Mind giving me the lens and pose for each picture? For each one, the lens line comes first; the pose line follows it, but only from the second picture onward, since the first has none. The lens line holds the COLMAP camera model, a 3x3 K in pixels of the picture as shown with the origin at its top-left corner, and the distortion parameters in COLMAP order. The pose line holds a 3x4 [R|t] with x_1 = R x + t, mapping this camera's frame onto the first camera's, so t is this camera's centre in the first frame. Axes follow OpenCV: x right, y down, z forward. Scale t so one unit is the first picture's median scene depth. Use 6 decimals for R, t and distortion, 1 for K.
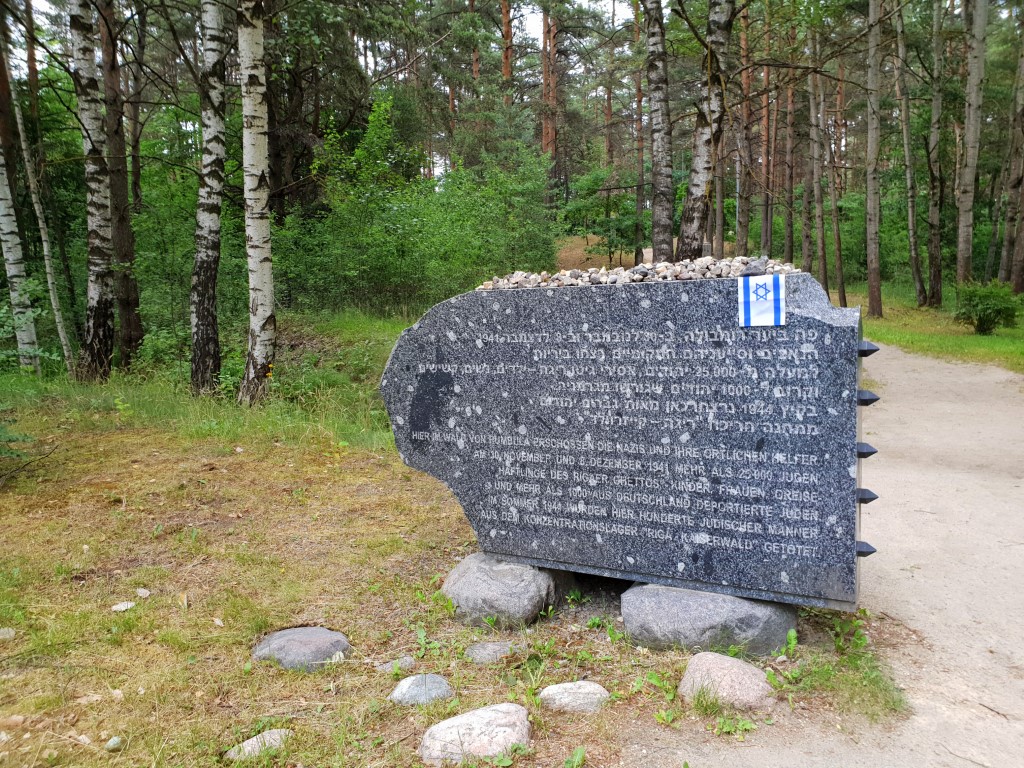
lens RADIAL K [[800.8, 0, 512.0], [0, 800.8, 384.0], [0, 0, 1]] dist [0.185680, -0.585772]
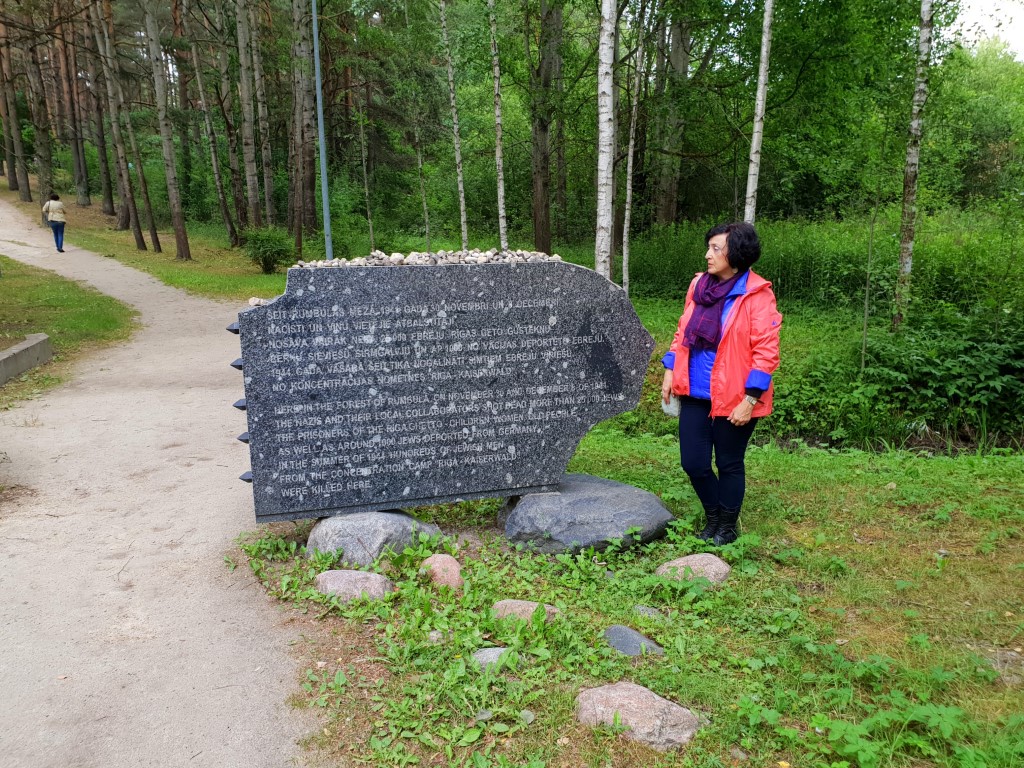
lens RADIAL K [[857.2, 0, 512.0], [0, 857.2, 384.0], [0, 0, 1]] dist [0.157342, -0.385130]
pose [[0.758999, -0.121225, 0.639707, 0.139020], [0.076321, 0.992306, 0.097489, 0.008731], [-0.646603, -0.025171, 0.762411, -0.854832]]
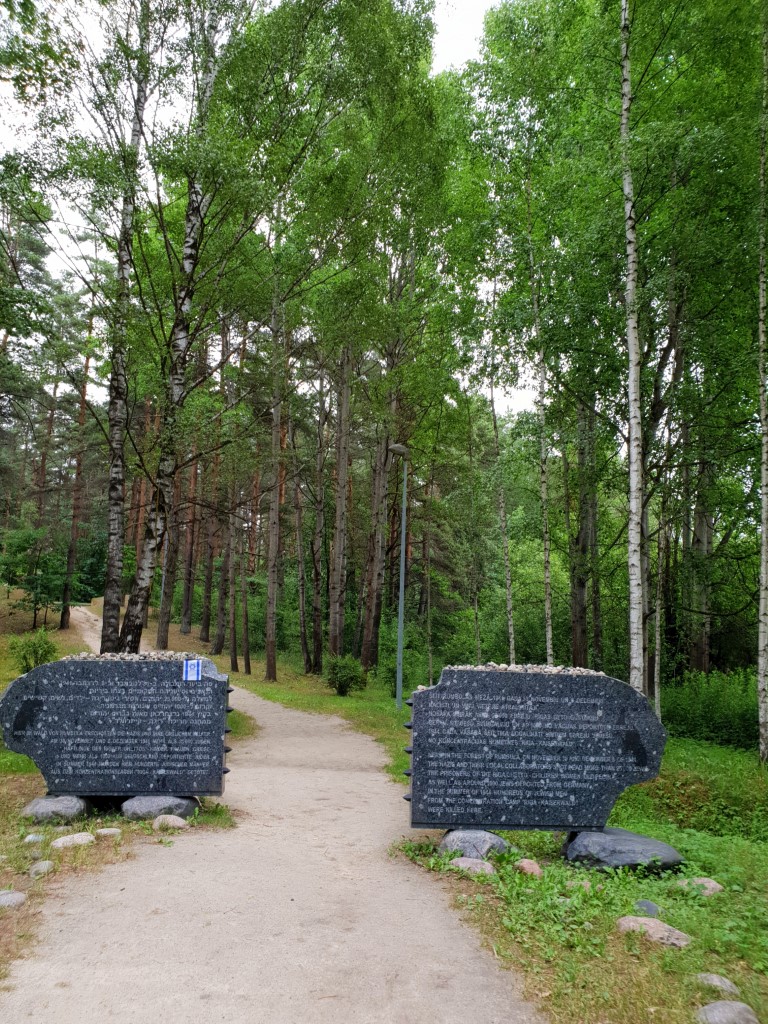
lens RADIAL K [[857.2, 0, 384.0], [0, 857.2, 512.0], [0, 0, 1]] dist [0.157342, -0.385130]
pose [[0.862104, 0.127624, 0.490397, -0.505527], [0.008736, 0.963877, -0.266204, 0.130610], [-0.506656, 0.233779, 0.829847, -1.486483]]
